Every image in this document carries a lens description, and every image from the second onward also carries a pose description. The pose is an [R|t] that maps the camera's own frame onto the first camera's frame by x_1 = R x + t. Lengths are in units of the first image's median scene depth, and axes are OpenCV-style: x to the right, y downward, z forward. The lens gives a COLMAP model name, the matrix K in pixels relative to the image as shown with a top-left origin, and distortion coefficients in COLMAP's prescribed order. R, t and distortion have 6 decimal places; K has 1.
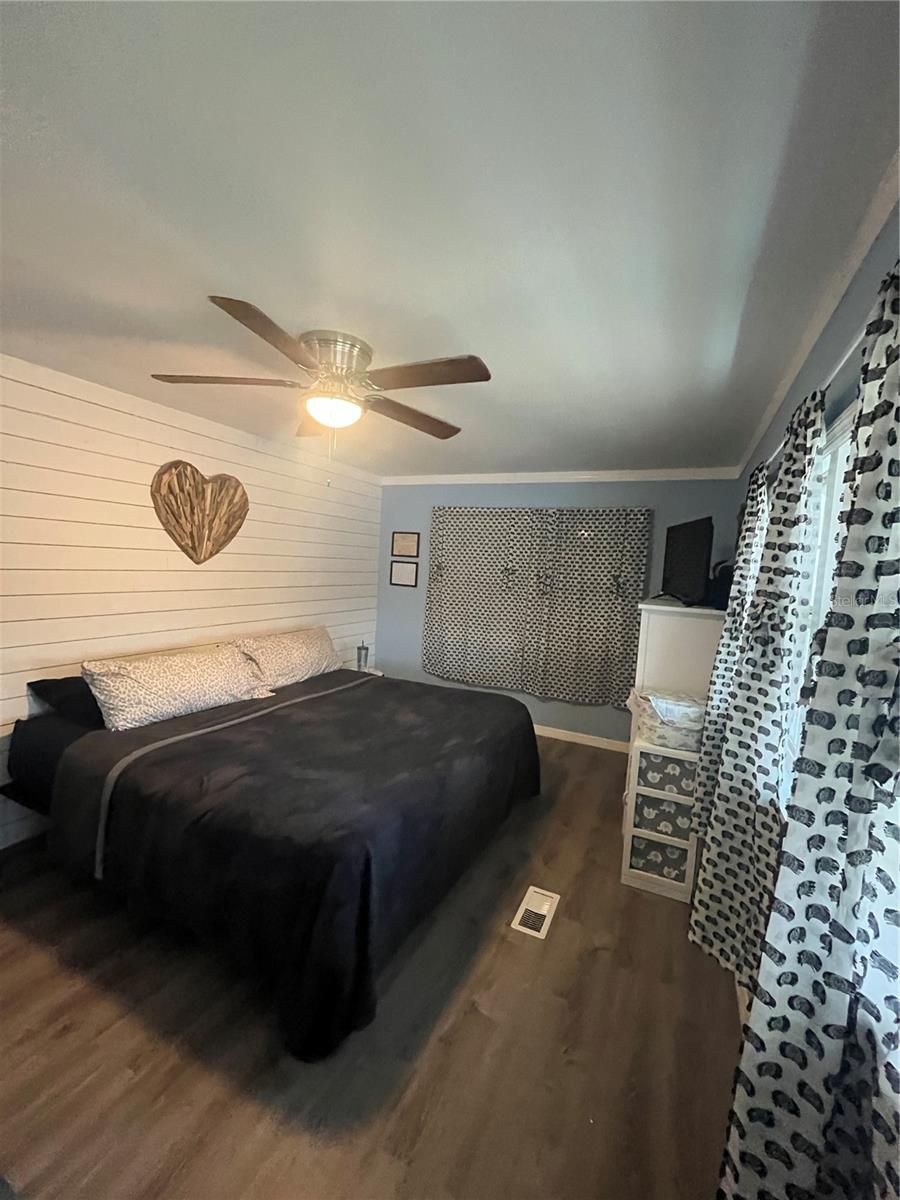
lens RADIAL K [[482.8, 0, 453.9], [0, 482.8, 603.8], [0, 0, 1]] dist [-0.004191, 0.000309]
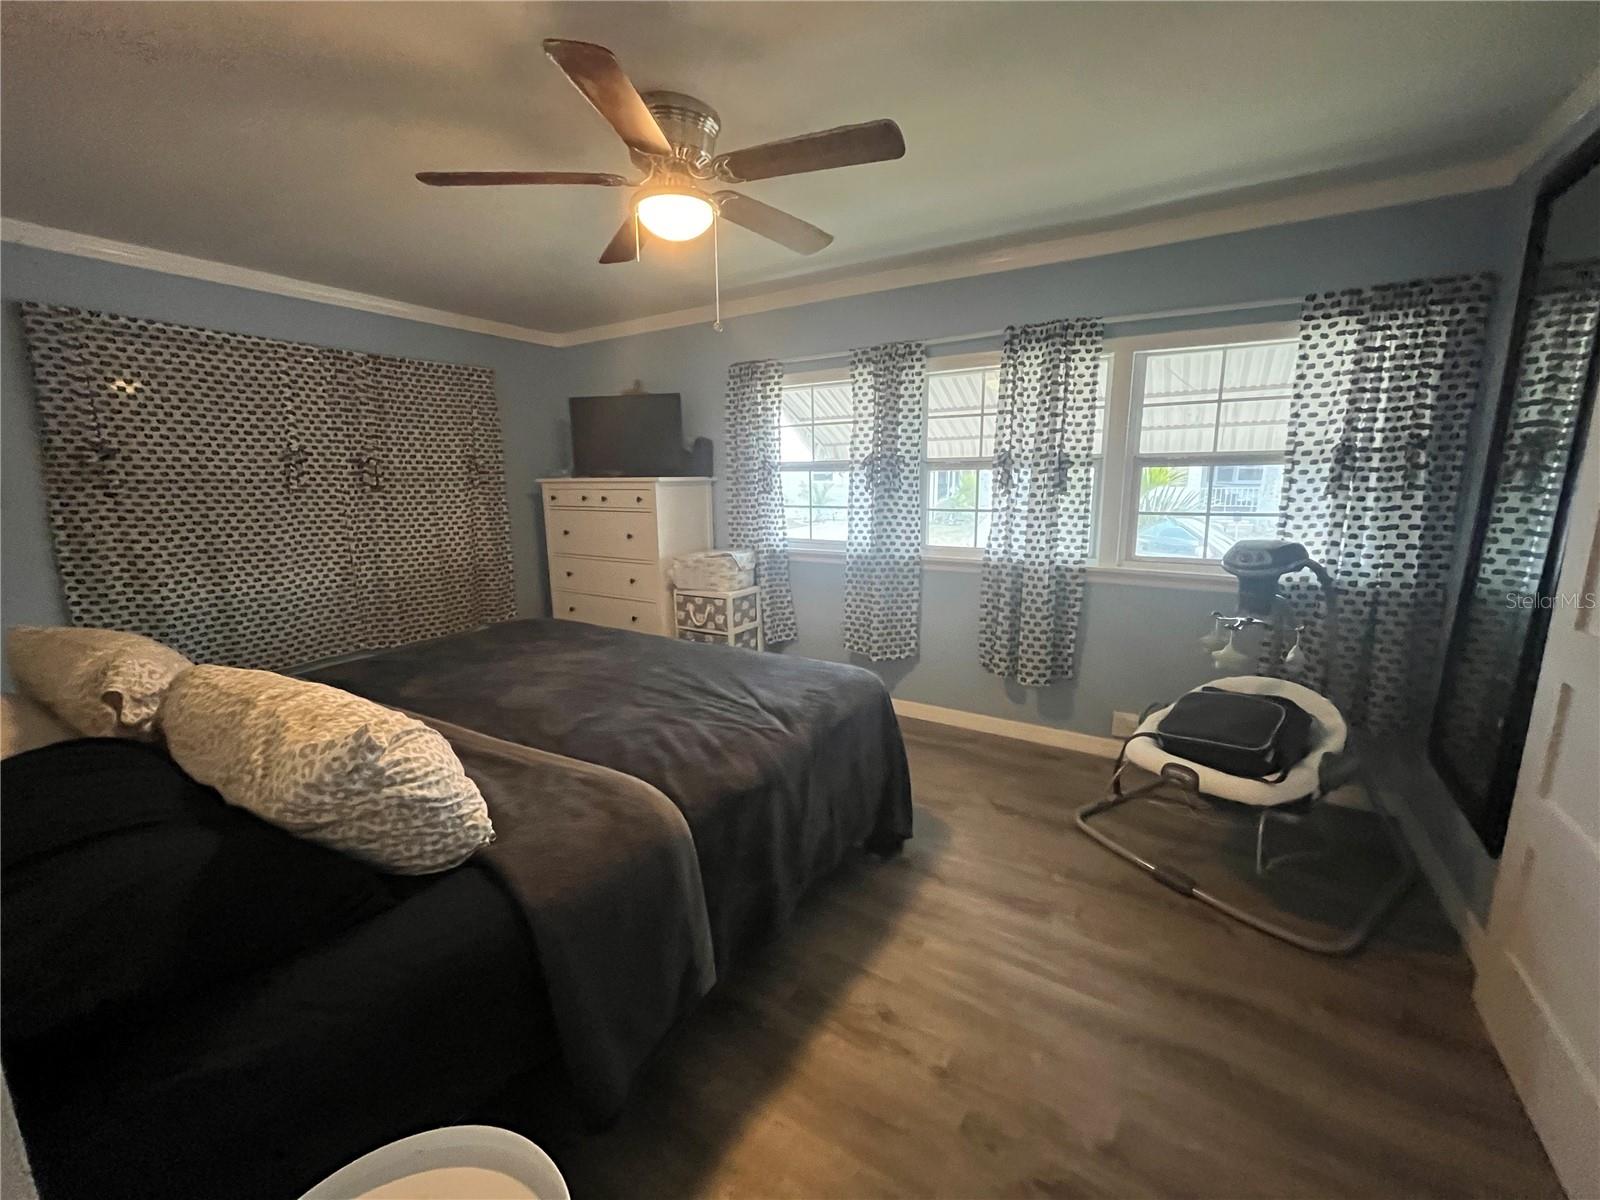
lens RADIAL K [[643.8, 0, 804.8], [0, 643.8, 595.6], [0, 0, 1]] dist [-0.004191, 0.000309]
pose [[0.116015, -0.228776, 0.966541, -1.202541], [0.099644, 0.970884, 0.217844, -0.027620], [-0.988237, 0.071037, 0.135433, 0.667075]]
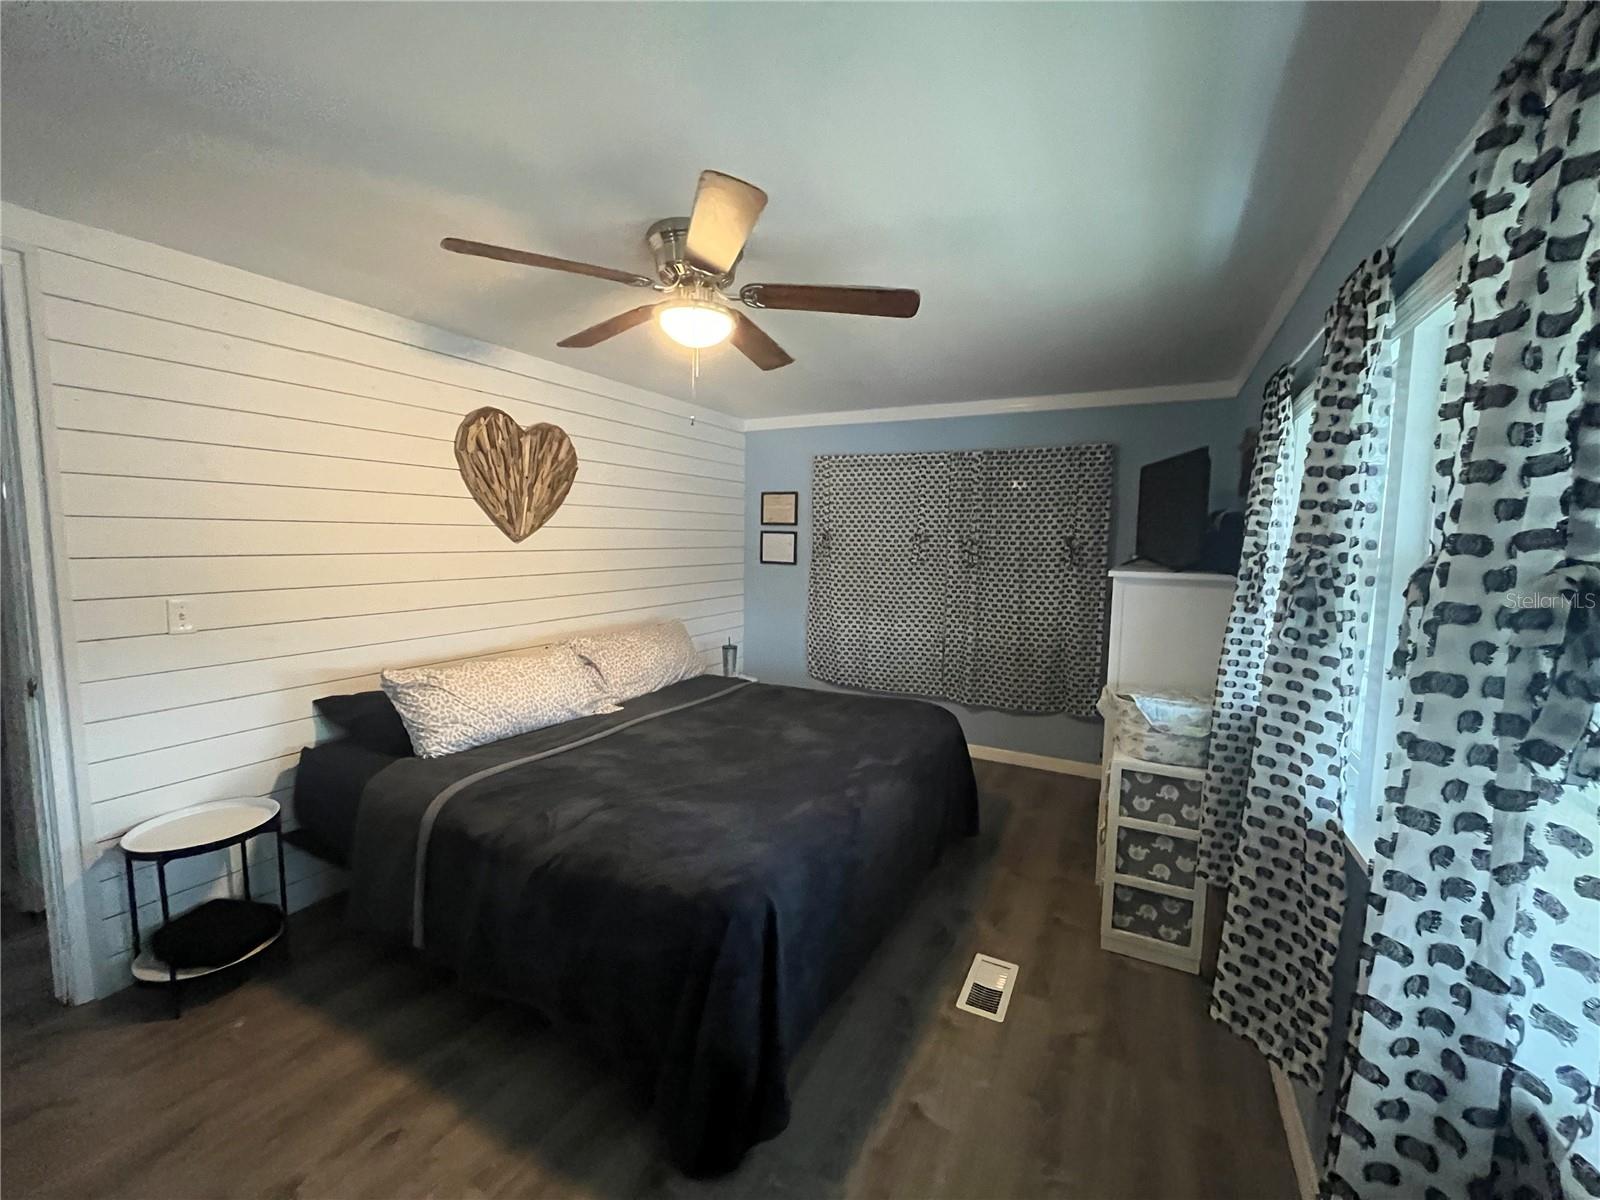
lens RADIAL K [[643.8, 0, 804.8], [0, 643.8, 595.6], [0, 0, 1]] dist [-0.004191, 0.000309]
pose [[0.998246, -0.035756, -0.047190, -0.043408], [0.036014, 0.999341, 0.004623, 0.021494], [0.046993, -0.006314, 0.998875, 0.000970]]
